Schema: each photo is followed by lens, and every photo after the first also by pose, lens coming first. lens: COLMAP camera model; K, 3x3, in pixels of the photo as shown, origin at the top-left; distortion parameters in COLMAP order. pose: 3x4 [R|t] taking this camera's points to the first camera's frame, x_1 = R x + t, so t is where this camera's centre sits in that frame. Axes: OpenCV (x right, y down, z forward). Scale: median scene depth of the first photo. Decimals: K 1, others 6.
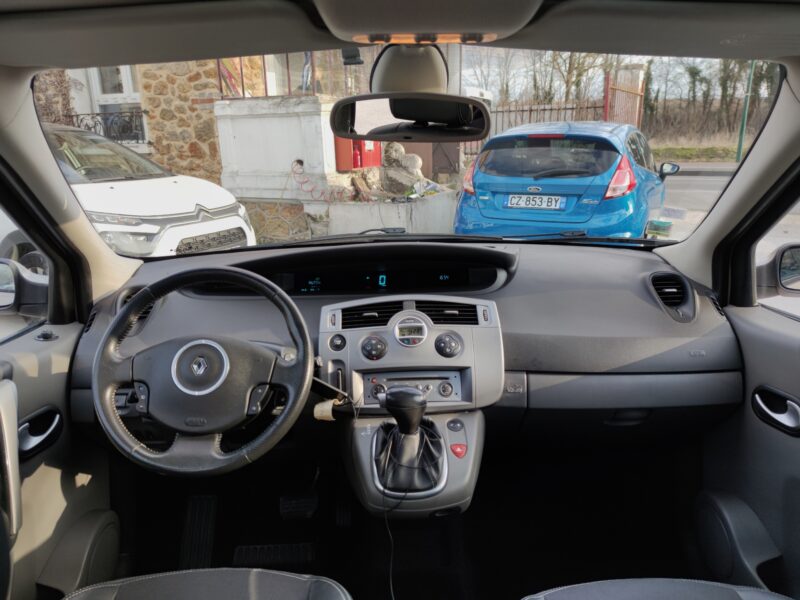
lens RADIAL K [[567.3, 0, 403.4], [0, 567.3, 302.6], [0, 0, 1]] dist [0.016847, -0.024886]
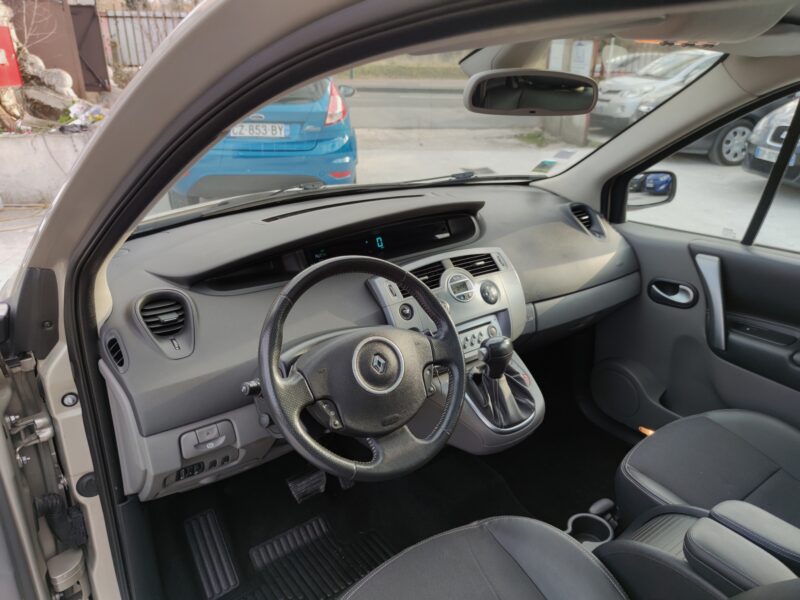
lens RADIAL K [[567.3, 0, 407.4], [0, 567.3, 302.1], [0, 0, 1]] dist [0.016847, -0.024886]
pose [[0.801995, -0.202148, 0.562086, -0.665040], [0.121981, 0.976591, 0.177175, -0.123073], [-0.584744, -0.073530, 0.807879, 0.177881]]
